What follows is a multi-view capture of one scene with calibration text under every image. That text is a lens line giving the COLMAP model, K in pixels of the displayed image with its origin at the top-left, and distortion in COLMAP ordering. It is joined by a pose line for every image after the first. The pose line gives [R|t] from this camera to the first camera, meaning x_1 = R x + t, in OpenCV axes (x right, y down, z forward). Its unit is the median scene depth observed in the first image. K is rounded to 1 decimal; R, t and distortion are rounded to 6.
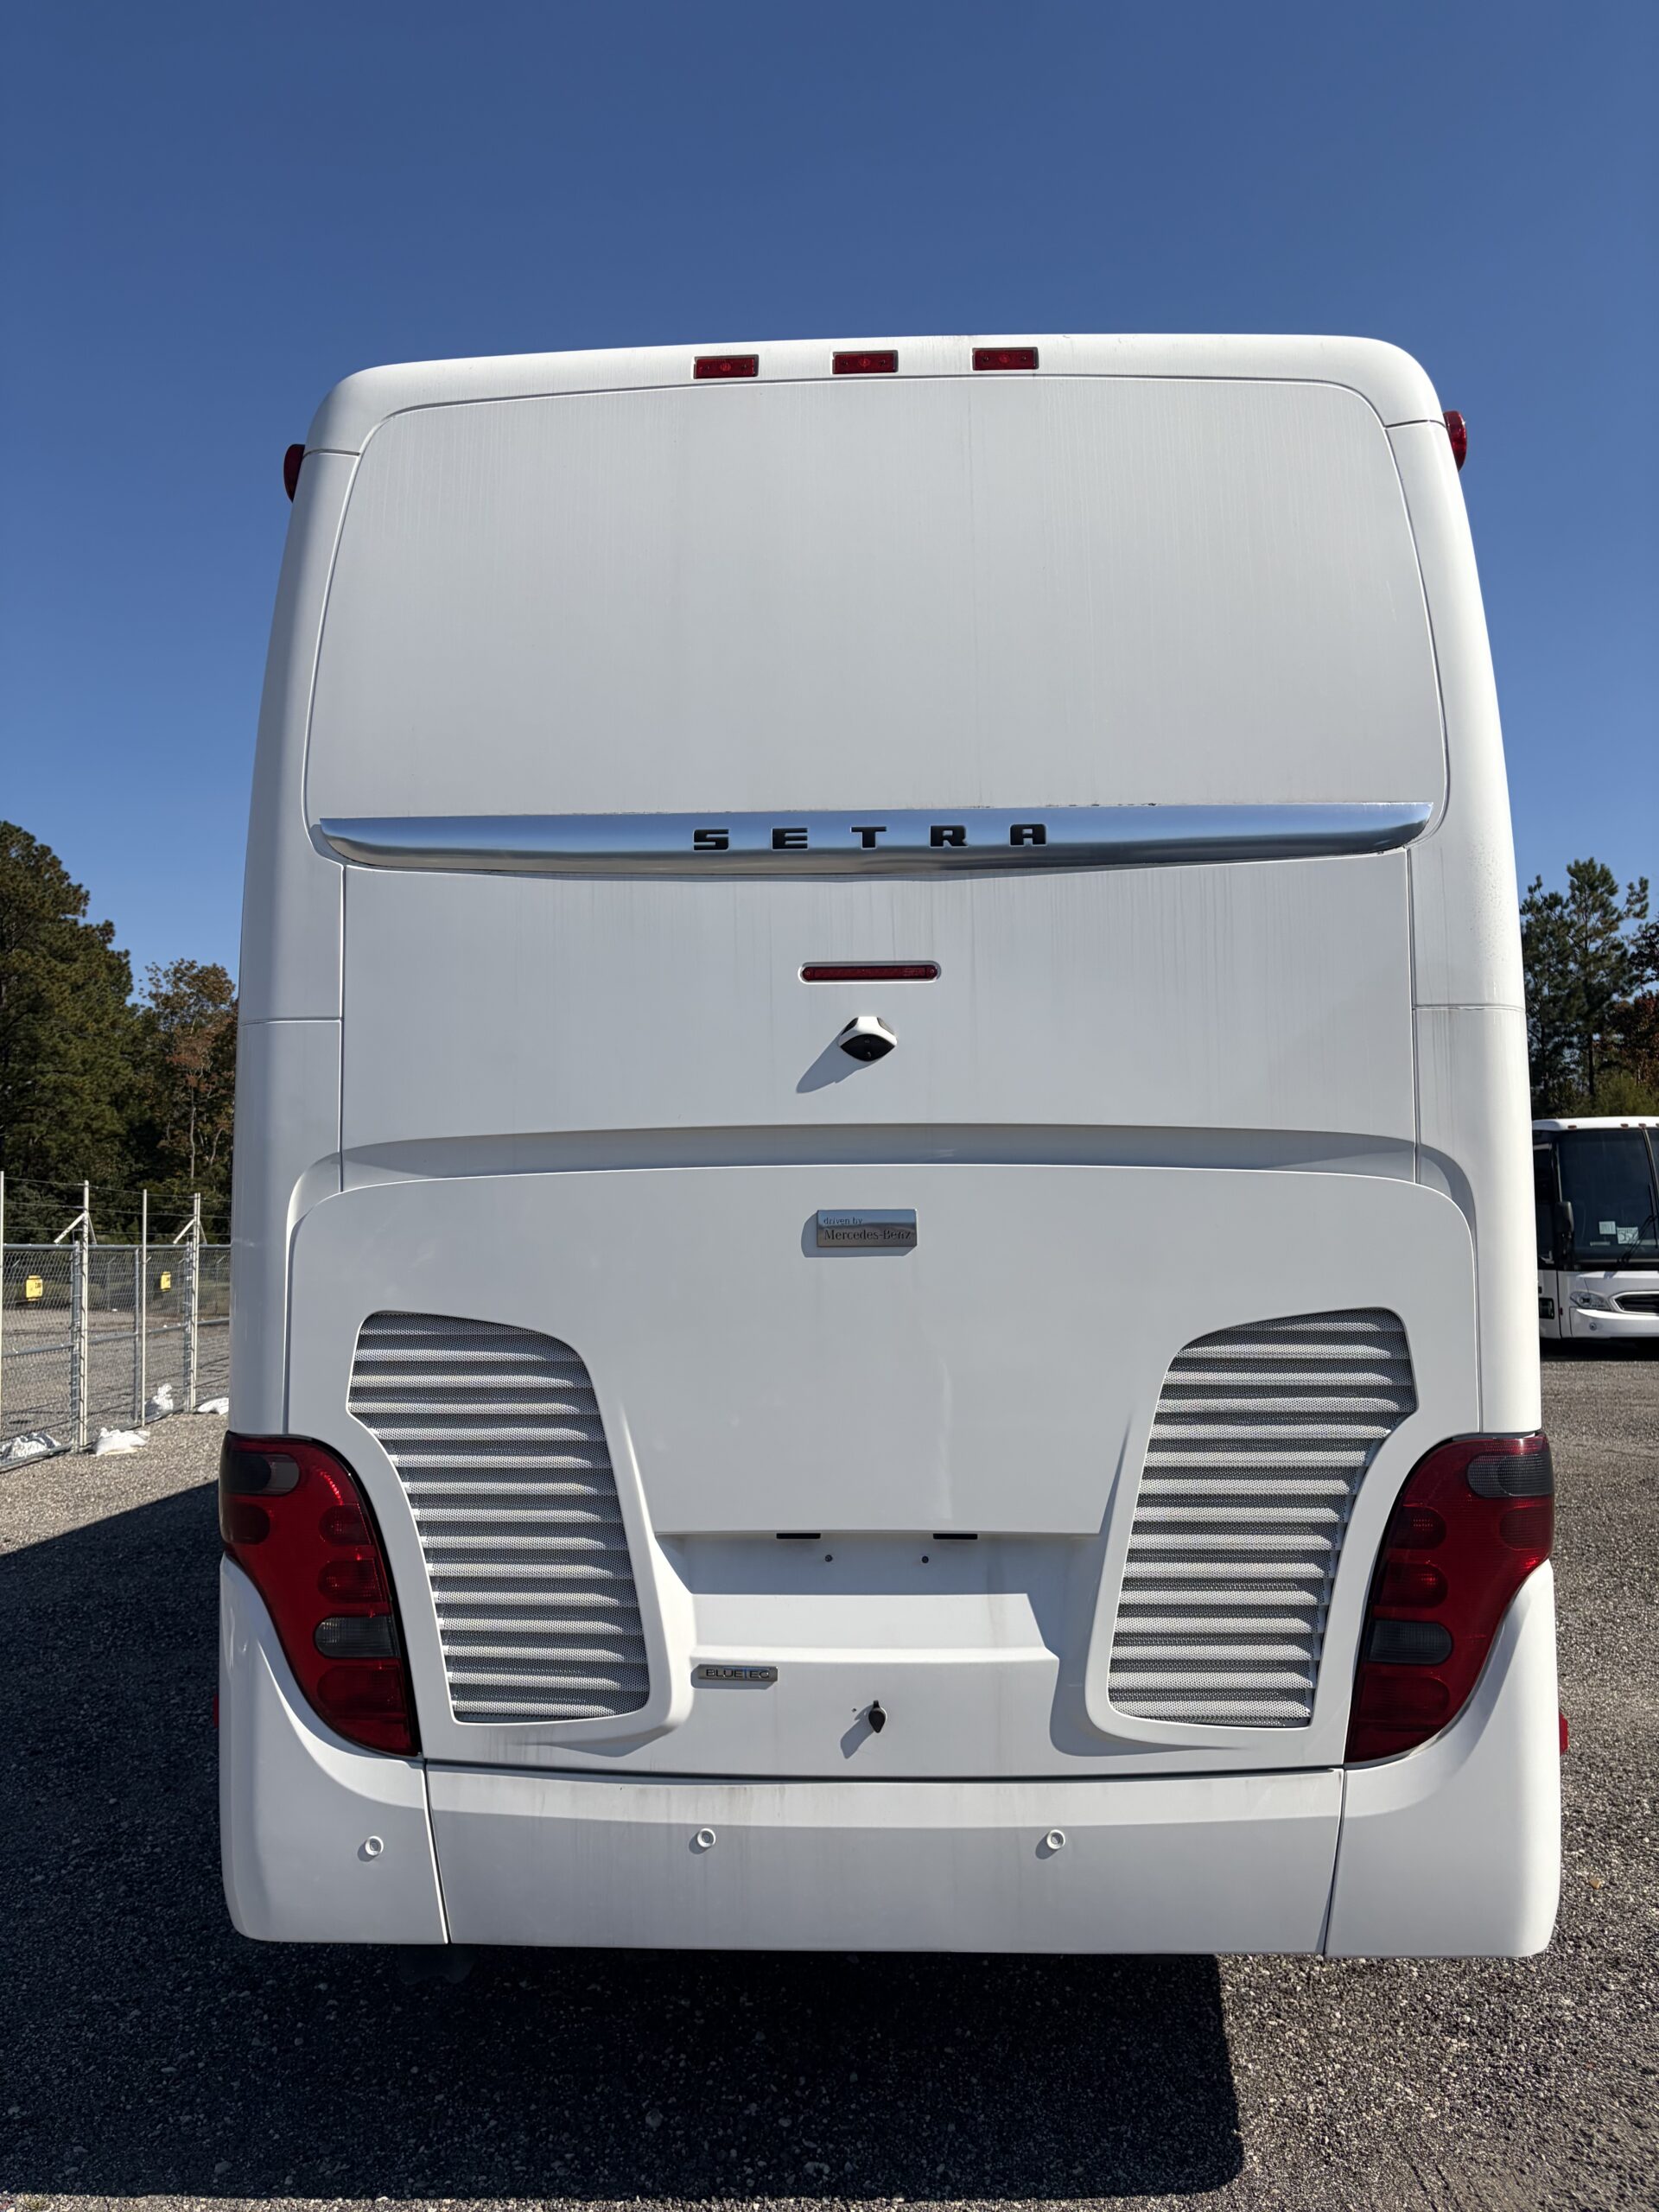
lens RADIAL K [[1713.9, 0, 829.5], [0, 1713.9, 1106.0], [0, 0, 1]] dist [0.016636, -0.000239]
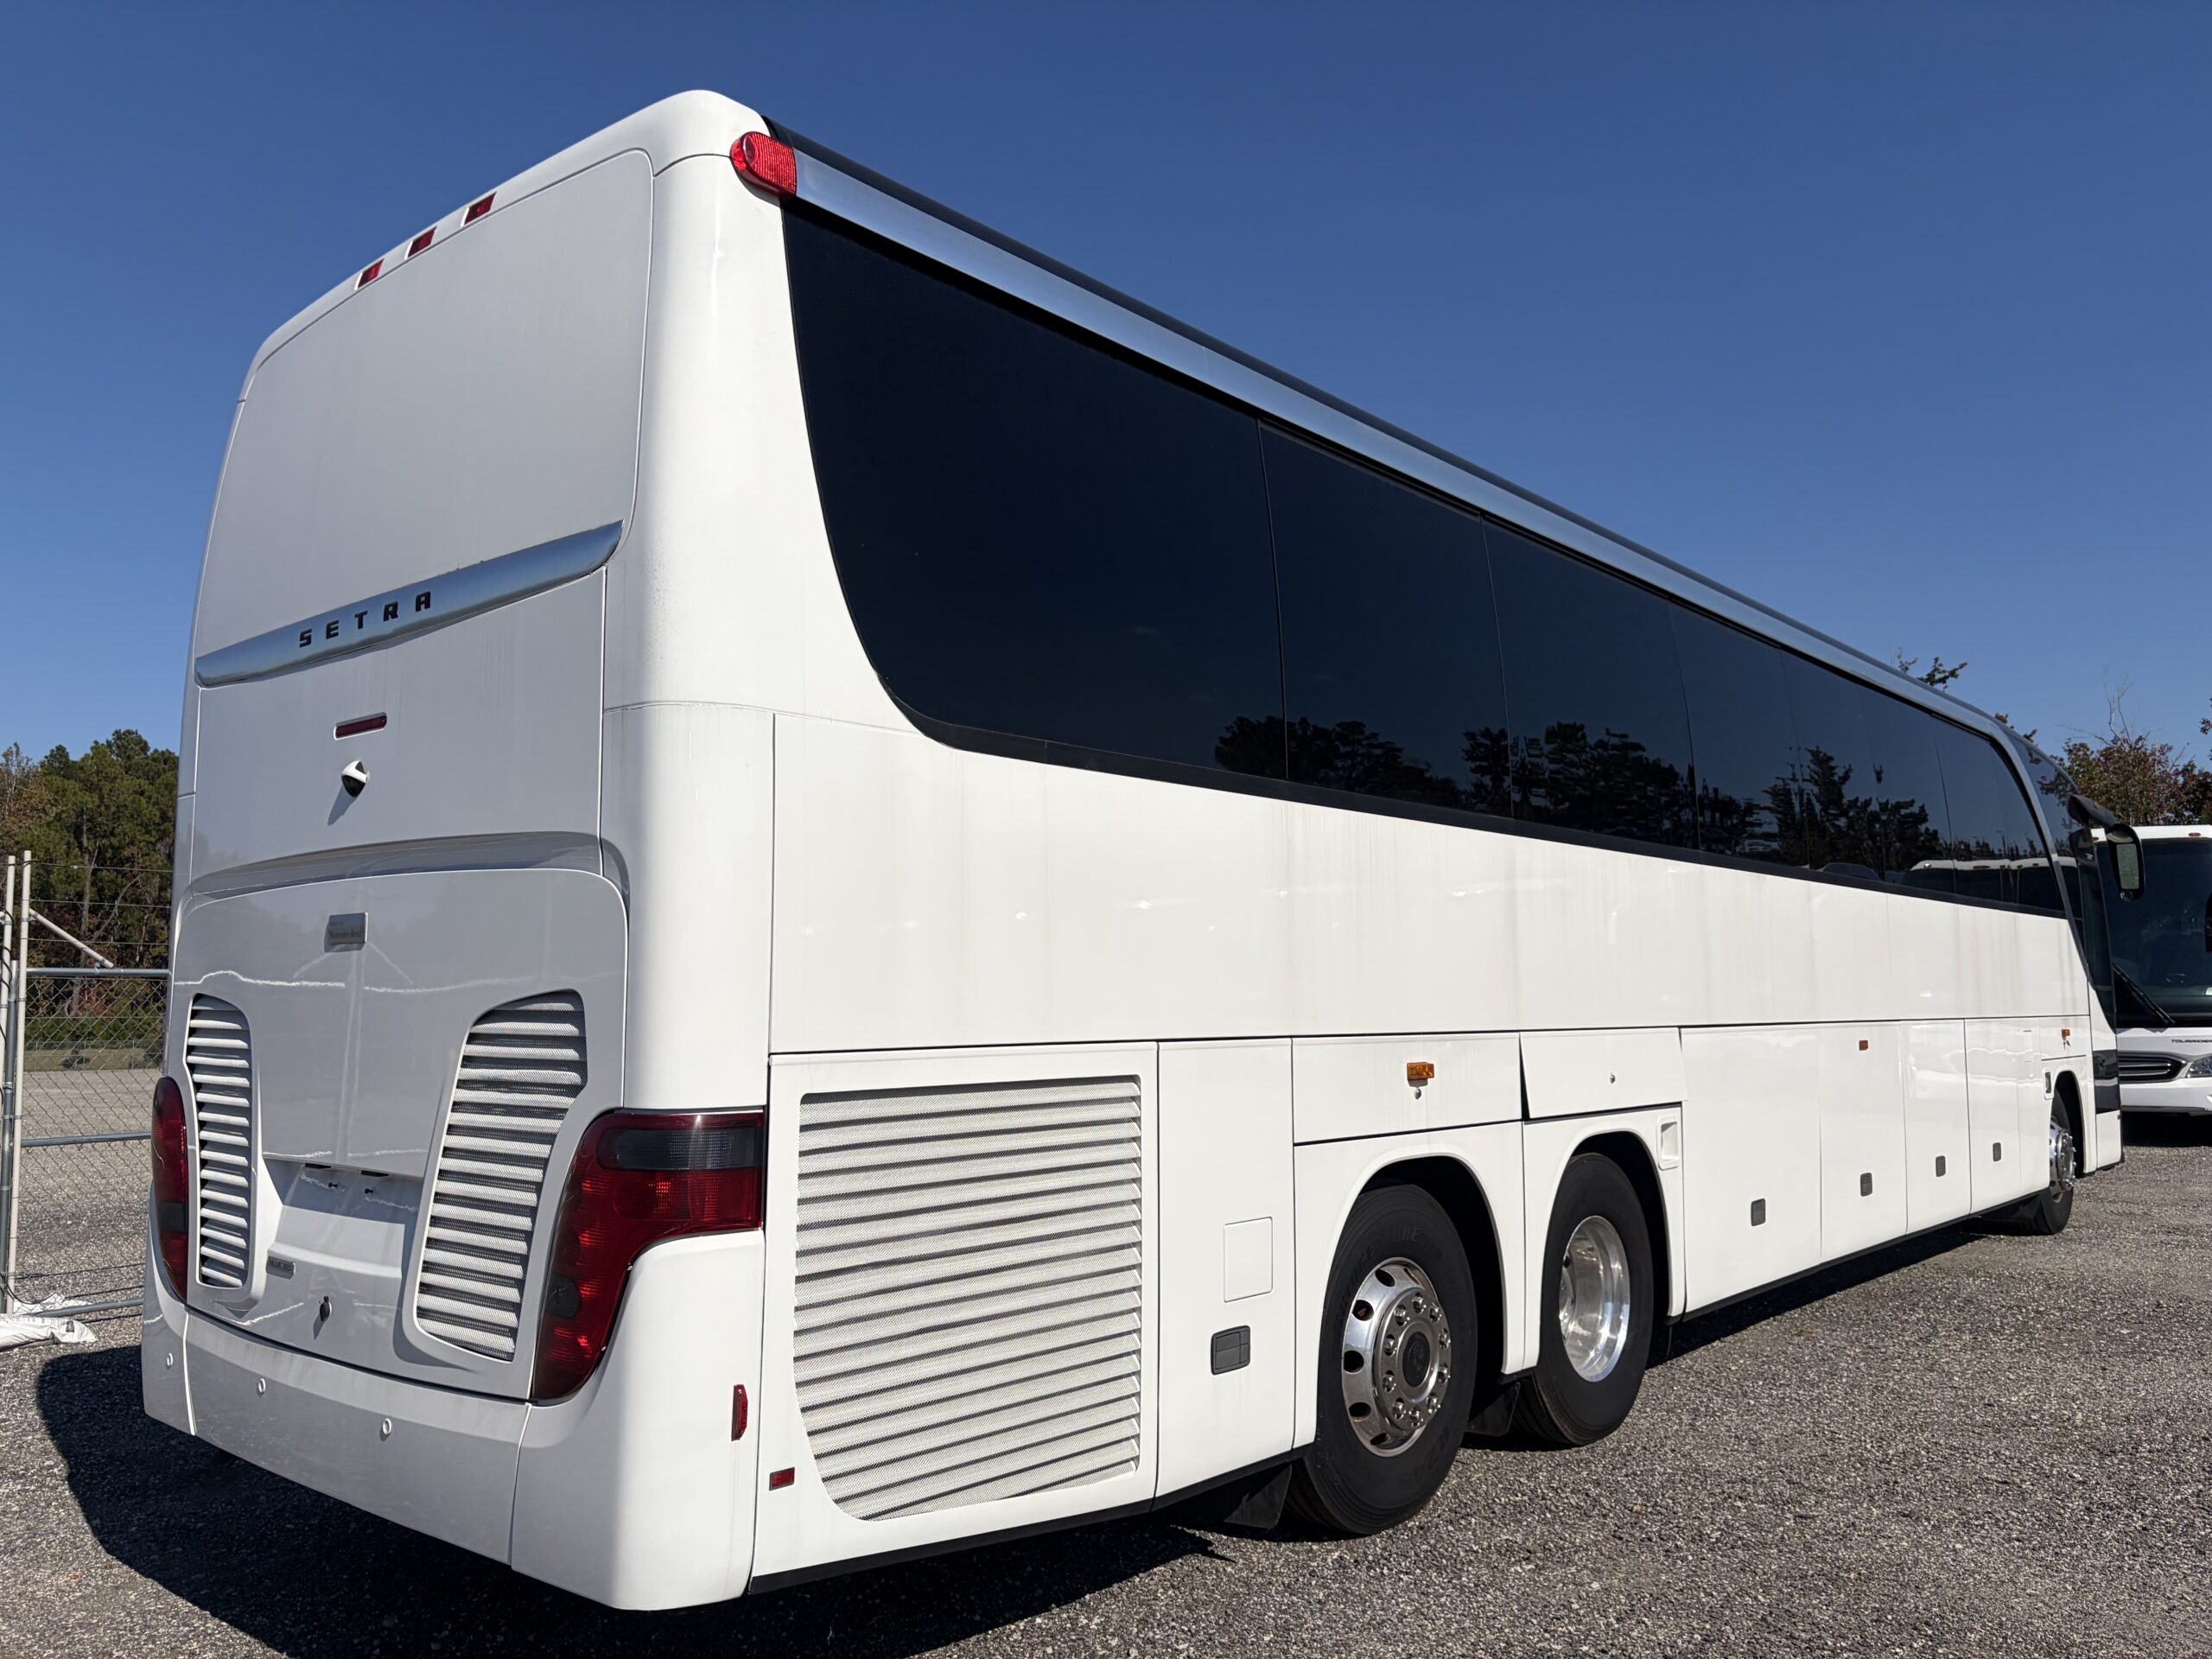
lens RADIAL K [[1713.9, 0, 1069.7], [0, 1713.9, 852.6], [0, 0, 1]] dist [0.016636, -0.000239]
pose [[0.774336, -0.049127, -0.630864, 1.255204], [0.034875, 0.998780, -0.034971, 0.079537], [0.631812, 0.005078, 0.775105, 0.351109]]
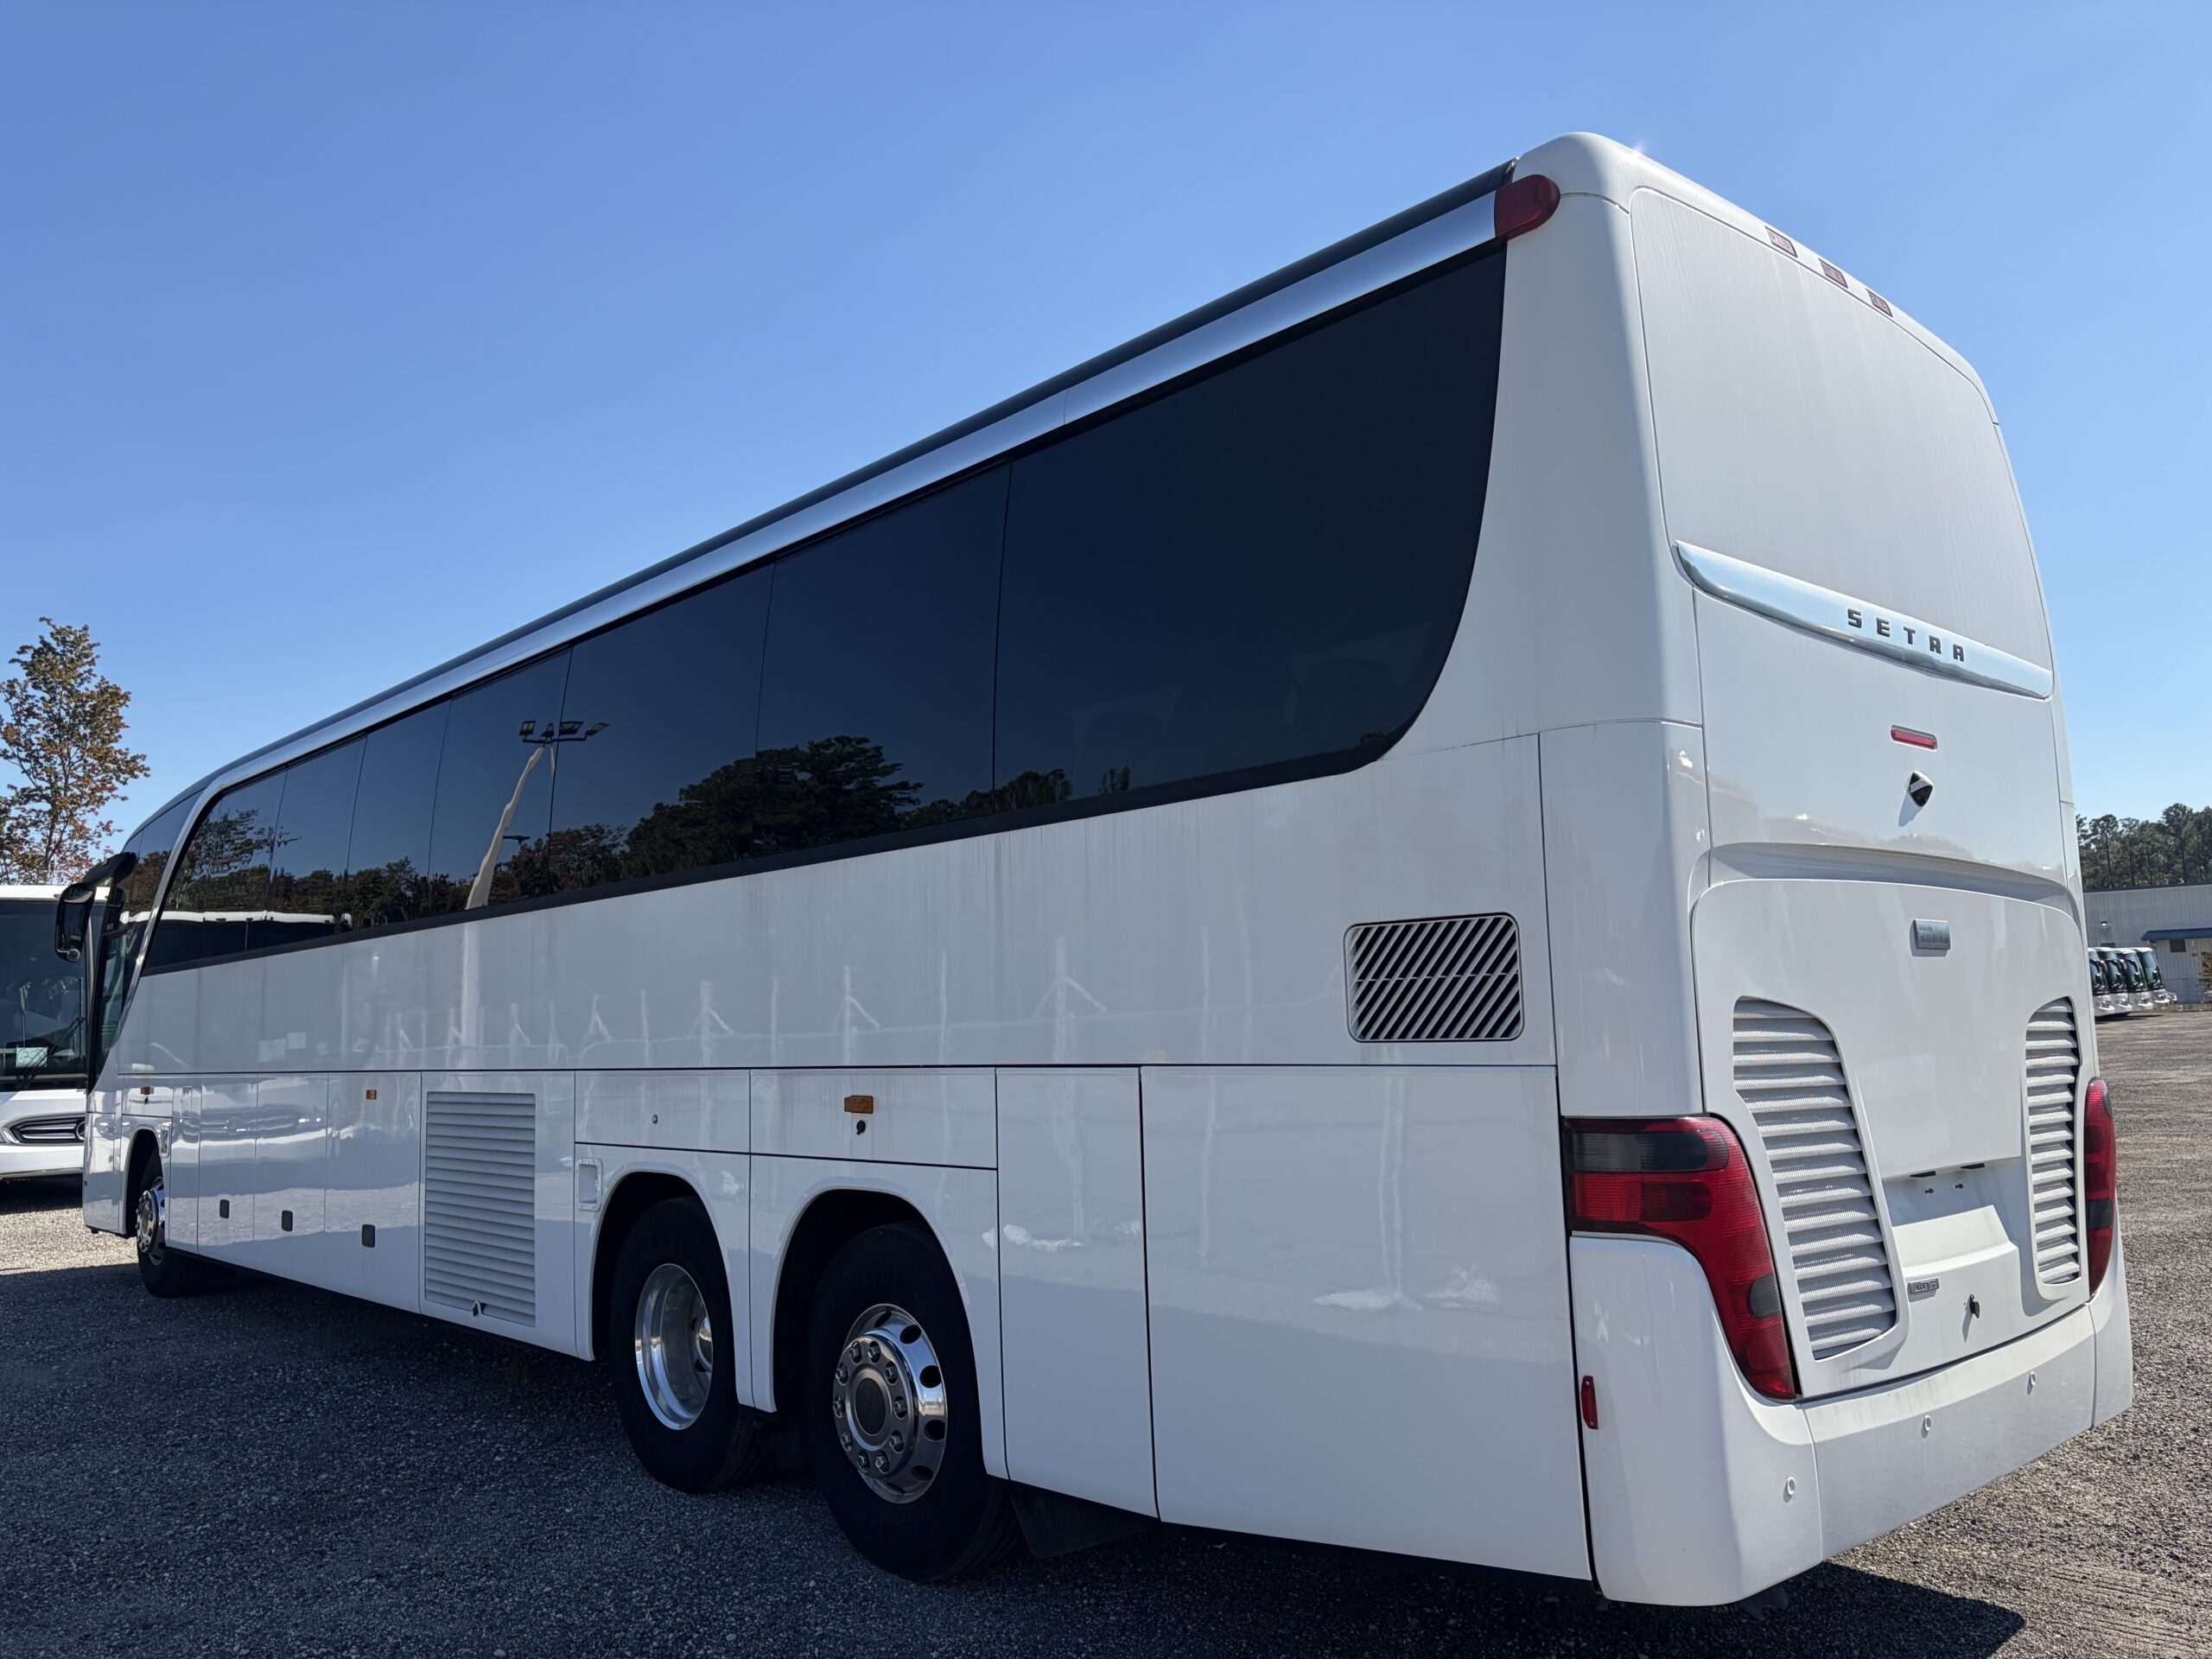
lens RADIAL K [[1713.9, 0, 1069.7], [0, 1713.9, 852.6], [0, 0, 1]] dist [0.016636, -0.000239]
pose [[0.708910, 0.065828, 0.702220, -1.375153], [-0.025641, 0.997382, -0.067612, 0.115980], [-0.704832, 0.029925, 0.708743, 0.536381]]
